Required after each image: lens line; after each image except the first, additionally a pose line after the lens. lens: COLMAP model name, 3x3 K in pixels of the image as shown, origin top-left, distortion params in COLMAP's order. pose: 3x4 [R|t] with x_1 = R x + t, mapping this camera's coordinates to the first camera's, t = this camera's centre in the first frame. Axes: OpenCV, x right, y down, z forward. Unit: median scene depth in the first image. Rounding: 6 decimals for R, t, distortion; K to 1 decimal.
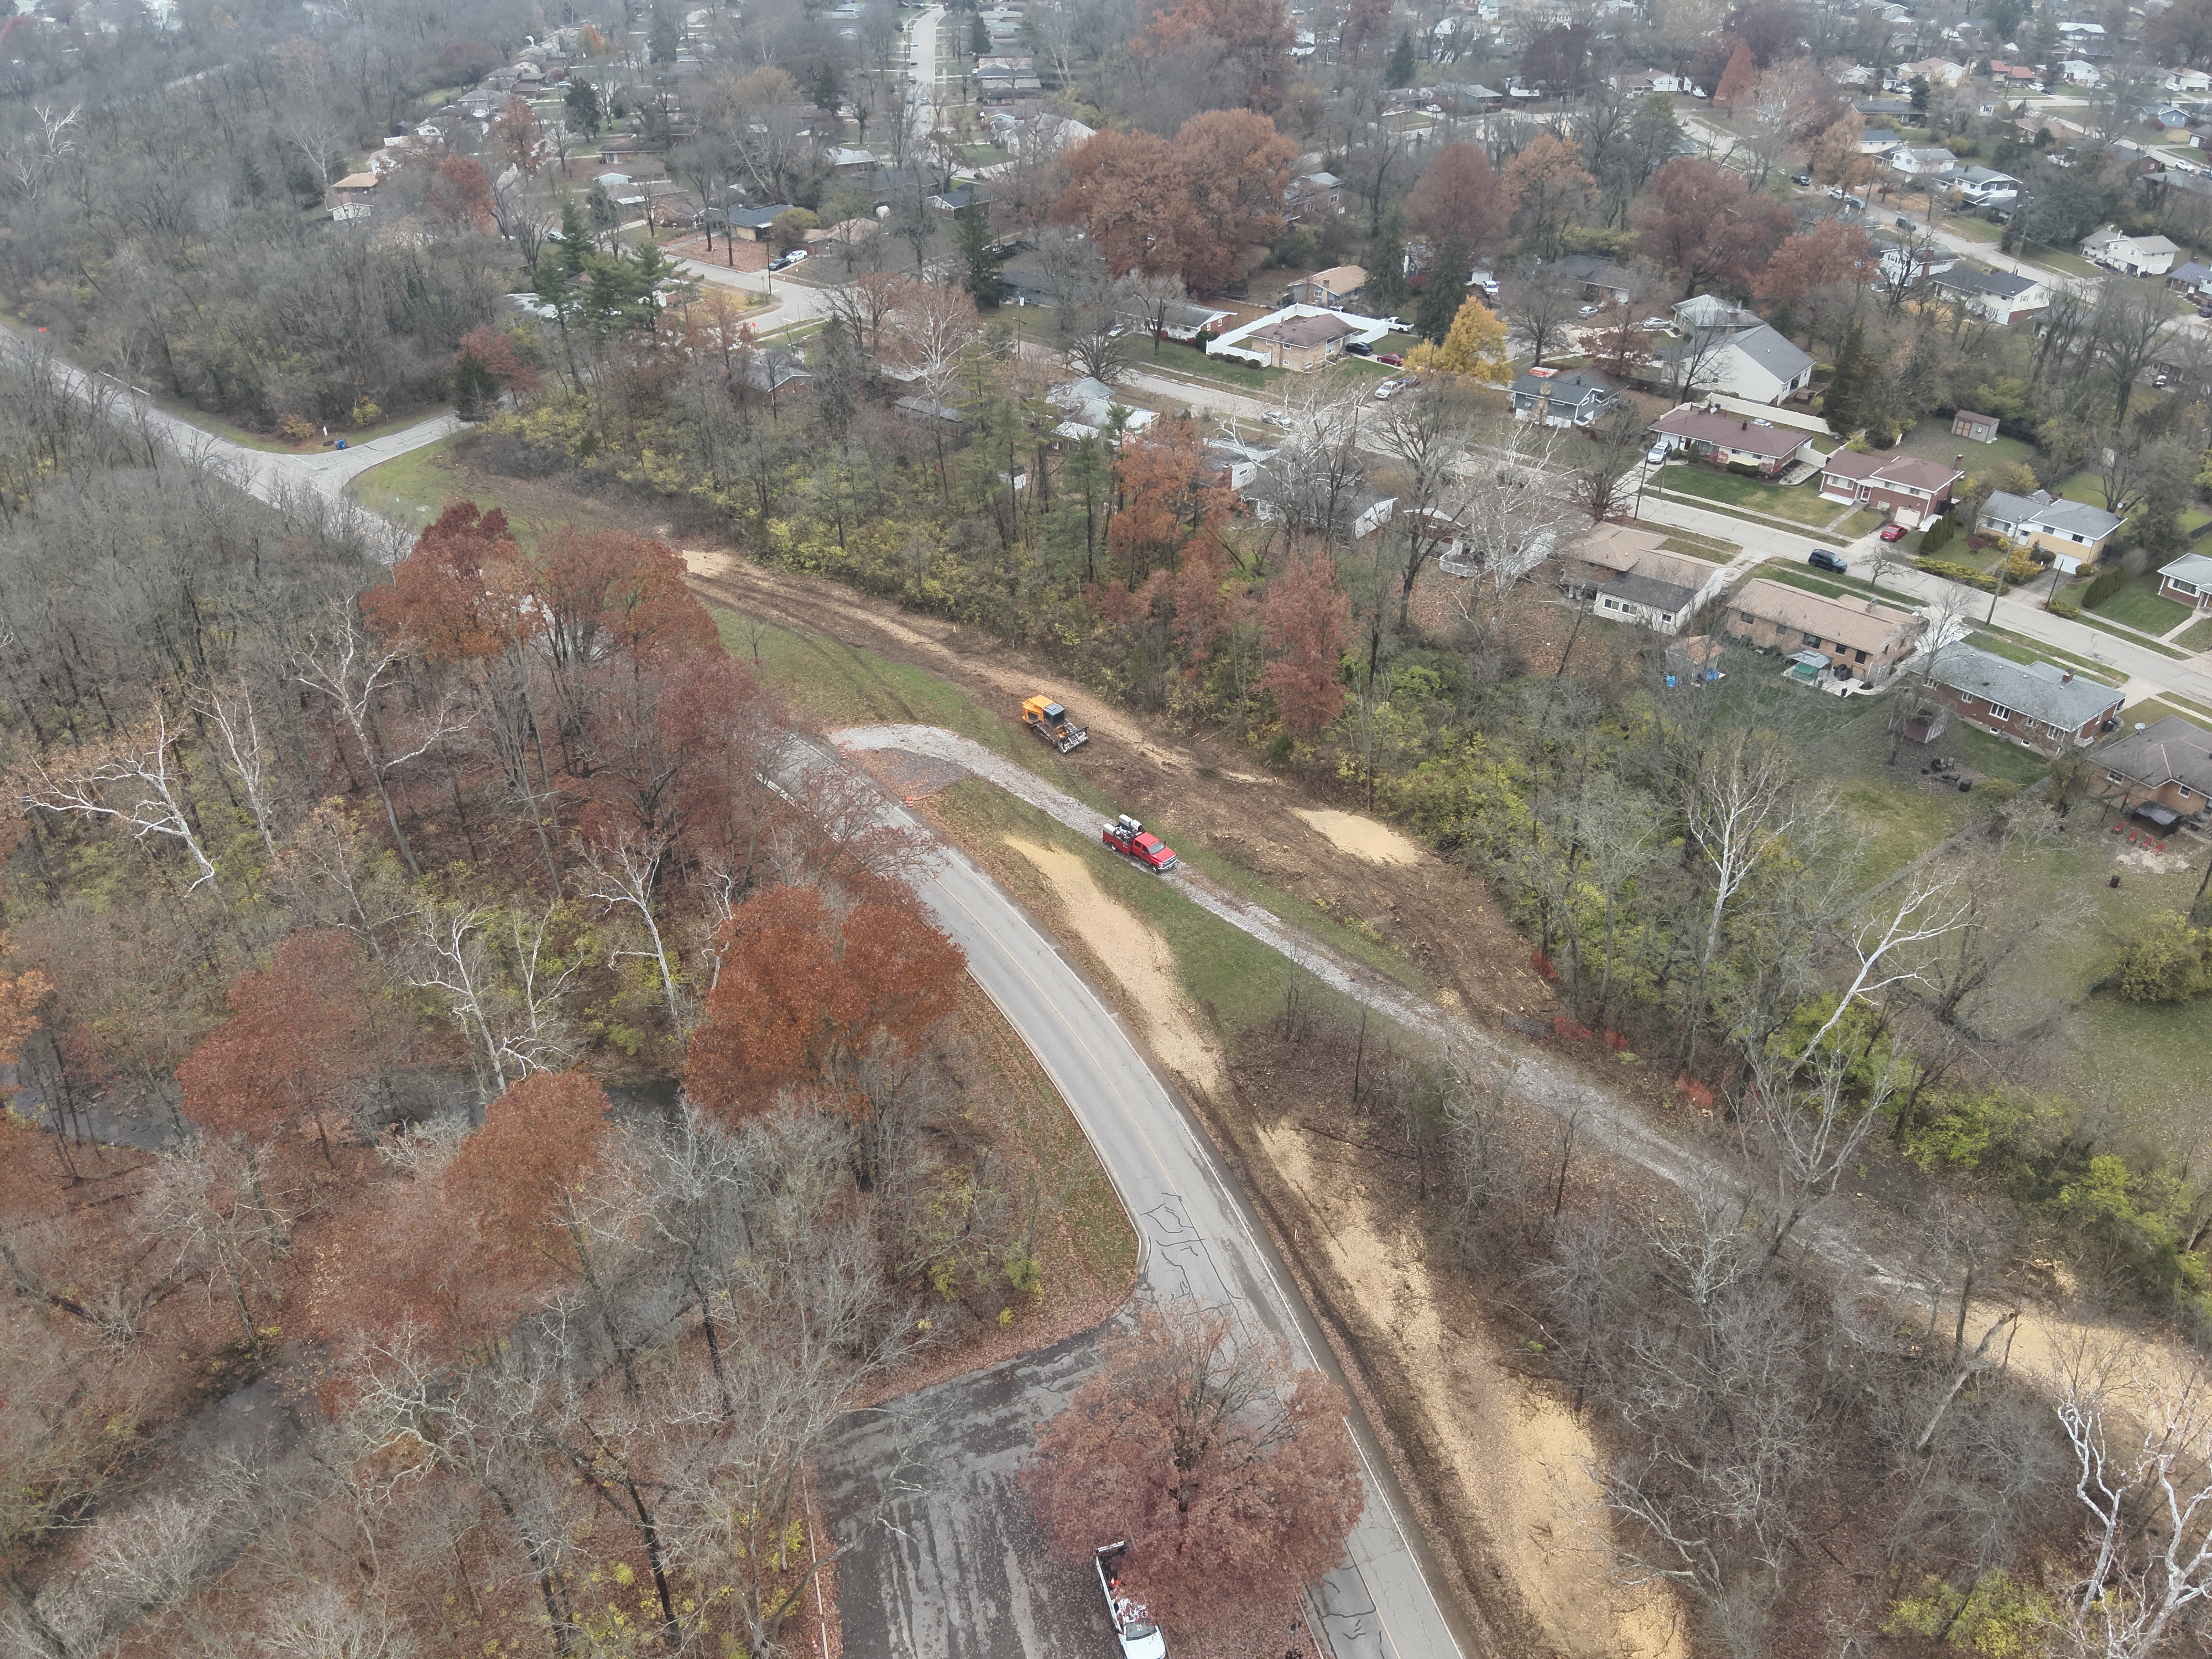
lens RADIAL K [[1580.4, 0, 1106.3], [0, 1580.4, 852.2], [0, 0, 1]] dist [0.161654, -0.297794]
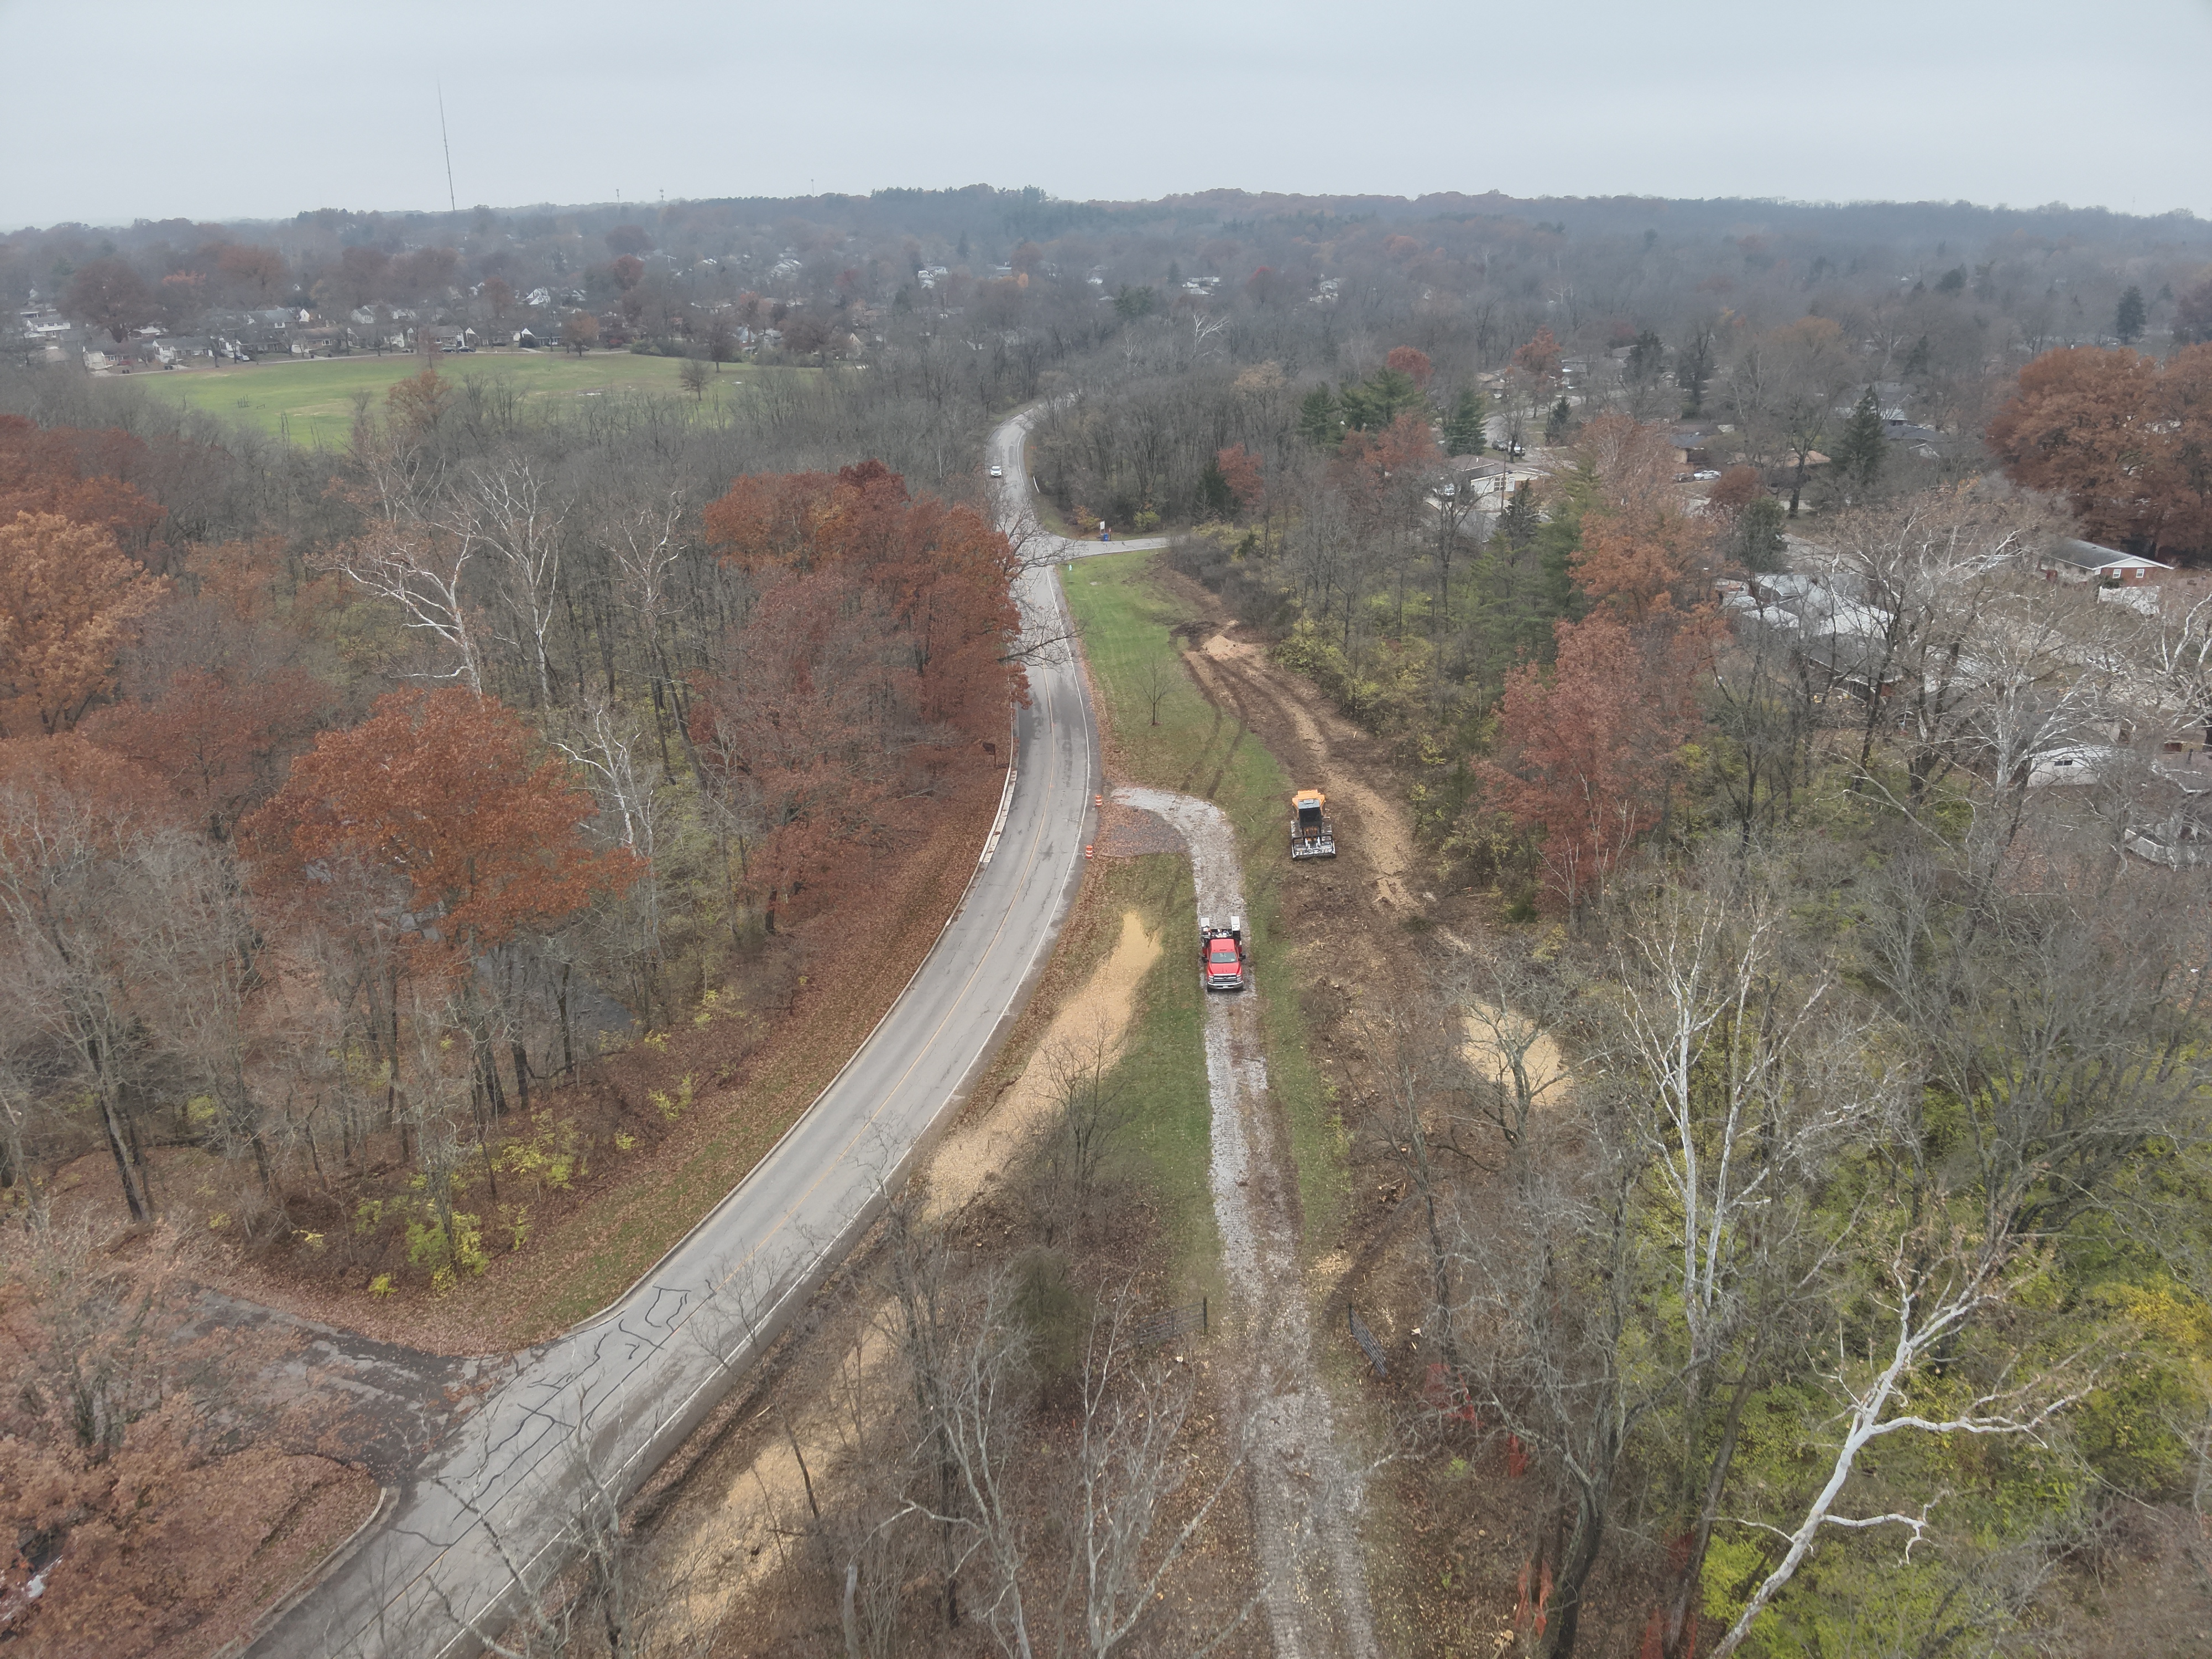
lens RADIAL K [[1580.4, 0, 1106.3], [0, 1580.4, 852.2], [0, 0, 1]] dist [0.161654, -0.297794]
pose [[0.718633, 0.254459, -0.647161, 0.401120], [-0.384581, 0.920800, -0.065002, 0.018107], [0.579365, 0.295599, 0.759577, 0.376019]]
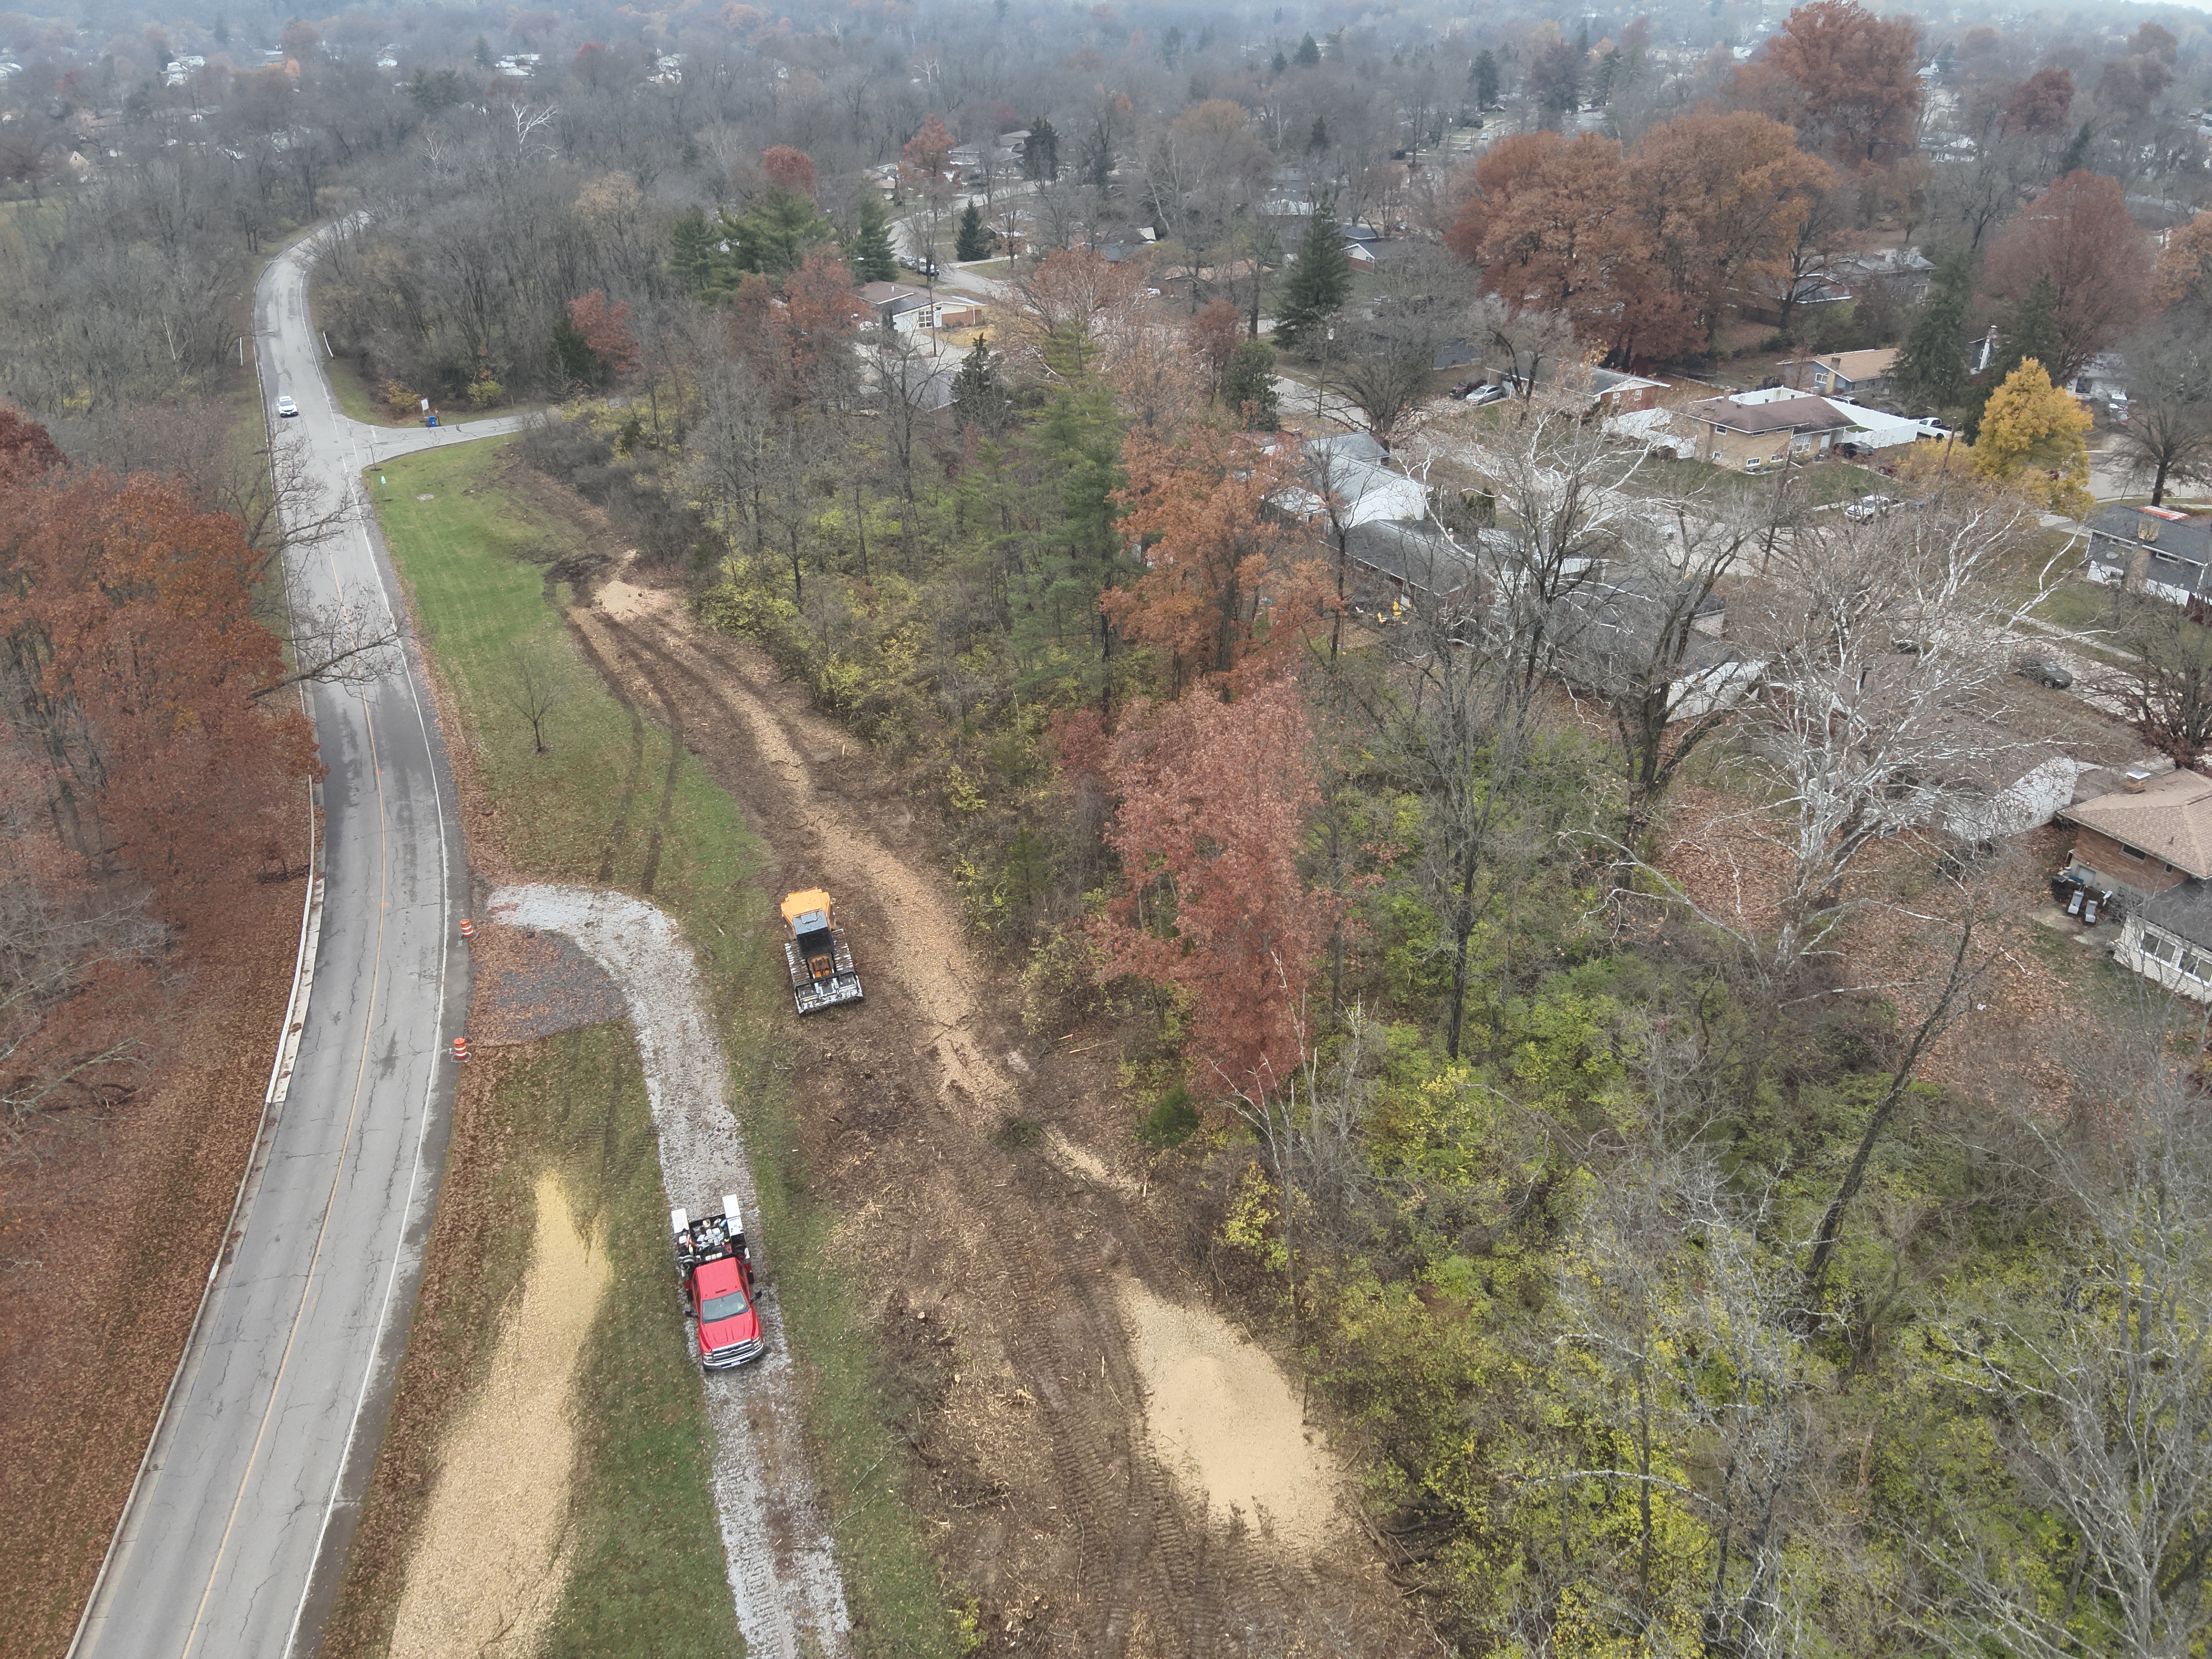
lens RADIAL K [[1600.9, 0, 1106.0], [0, 1600.9, 829.5], [0, 0, 1]] dist [0.129467, -0.242103]
pose [[0.921642, 0.181406, -0.343027, 0.223847], [-0.217780, 0.973461, -0.070326, -0.105114], [0.321165, 0.139519, 0.936689, 0.559369]]
